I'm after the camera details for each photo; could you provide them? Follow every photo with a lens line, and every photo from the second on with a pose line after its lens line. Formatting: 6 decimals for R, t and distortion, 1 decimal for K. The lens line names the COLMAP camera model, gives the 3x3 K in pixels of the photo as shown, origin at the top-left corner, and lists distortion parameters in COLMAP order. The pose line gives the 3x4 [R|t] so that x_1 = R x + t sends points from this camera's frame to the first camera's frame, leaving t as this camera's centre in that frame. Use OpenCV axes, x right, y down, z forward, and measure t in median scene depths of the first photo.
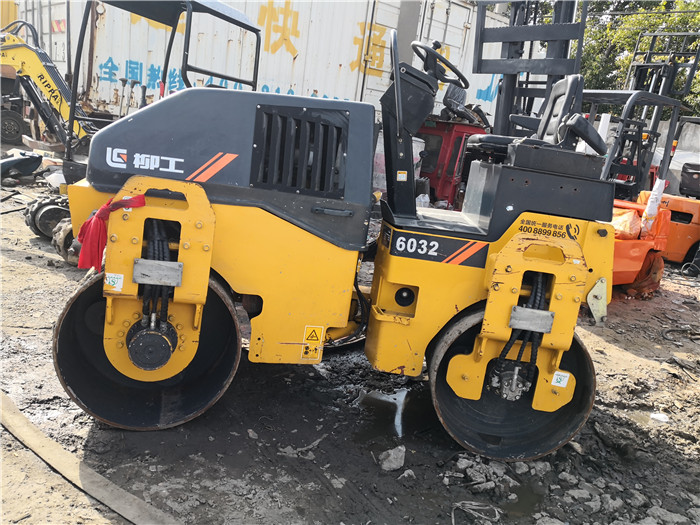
lens RADIAL K [[566.4, 0, 355.3], [0, 566.4, 261.5], [0, 0, 1]] dist [0.003521, -0.011865]
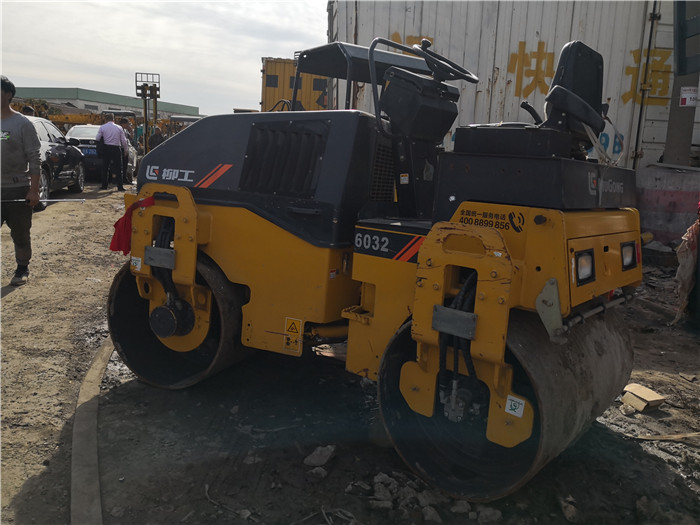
lens RADIAL K [[569.0, 0, 357.7], [0, 569.0, 248.2], [0, 0, 1]] dist [-0.000070, -0.008620]
pose [[0.810080, -0.003507, -0.586308, 0.669426], [-0.075165, 0.991110, -0.109780, 0.093182], [0.581481, 0.133000, 0.802615, 0.196462]]
